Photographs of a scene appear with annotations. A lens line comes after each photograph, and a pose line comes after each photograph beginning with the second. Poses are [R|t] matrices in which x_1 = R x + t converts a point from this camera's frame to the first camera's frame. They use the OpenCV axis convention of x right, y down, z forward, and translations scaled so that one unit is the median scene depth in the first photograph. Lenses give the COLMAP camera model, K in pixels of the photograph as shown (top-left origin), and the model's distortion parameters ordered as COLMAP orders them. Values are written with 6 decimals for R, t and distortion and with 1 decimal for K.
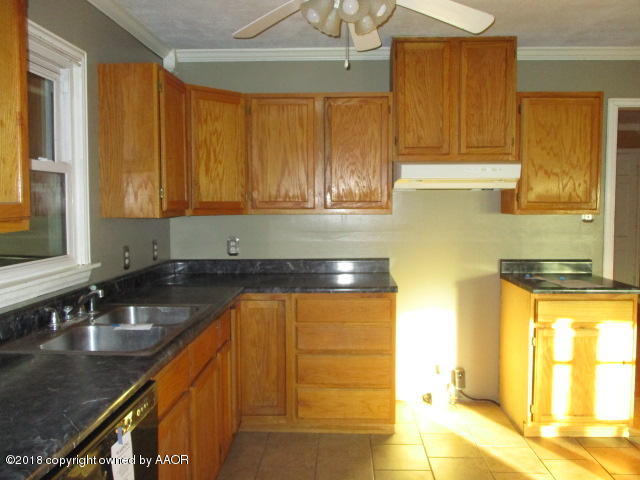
lens RADIAL K [[537.9, 0, 321.5], [0, 537.9, 237.7], [0, 0, 1]] dist [-0.007328, -0.006245]
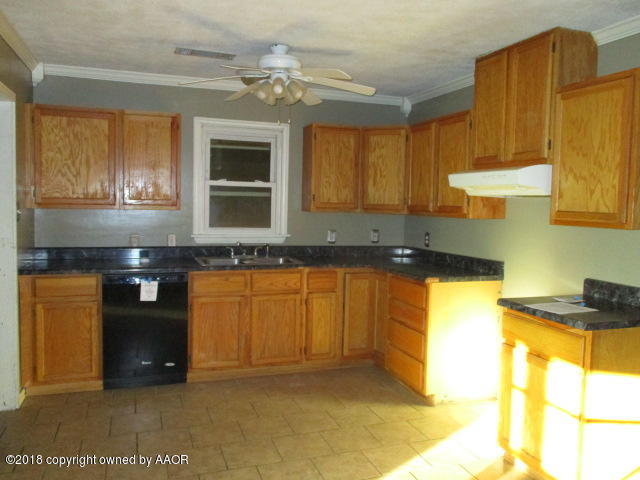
lens RADIAL K [[537.9, 0, 320.9], [0, 537.9, 239.6], [0, 0, 1]] dist [-0.007328, -0.006245]
pose [[0.353828, 0.076934, -0.932141, 1.080905], [-0.088327, 0.994906, 0.048587, -0.027994], [0.931131, 0.065142, 0.358821, 0.330062]]
